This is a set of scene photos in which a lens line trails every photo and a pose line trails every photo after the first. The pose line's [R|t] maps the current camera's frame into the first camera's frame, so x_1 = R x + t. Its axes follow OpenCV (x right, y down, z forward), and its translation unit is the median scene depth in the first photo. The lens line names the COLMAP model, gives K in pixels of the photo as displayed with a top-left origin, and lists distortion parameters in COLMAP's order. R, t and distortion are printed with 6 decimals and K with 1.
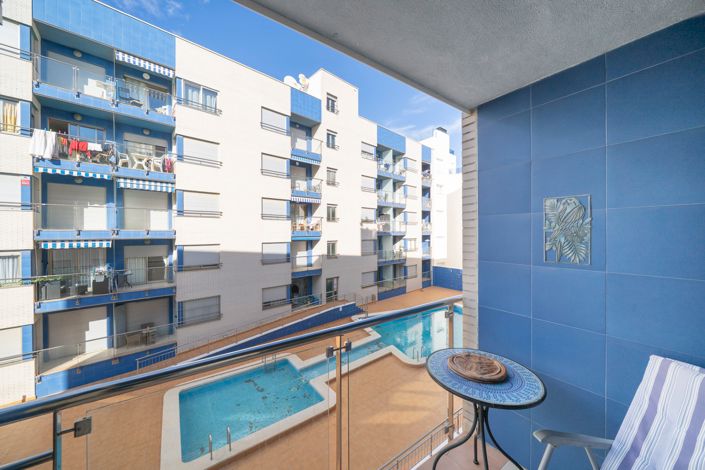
lens RADIAL K [[251.7, 0, 354.5], [0, 251.7, 235.3], [0, 0, 1]] dist [-0.001471, -0.000343]
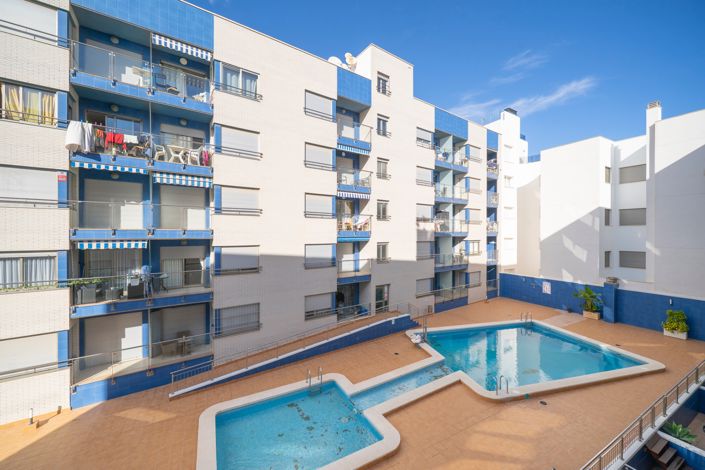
lens RADIAL K [[244.9, 0, 352.3], [0, 244.9, 235.4], [0, 0, 1]] dist [-0.000177, -0.000020]
pose [[0.994947, 0.003530, -0.100337, -0.125764], [-0.003846, 0.999988, -0.002959, 0.001143], [0.100326, 0.003330, 0.994949, 0.176089]]
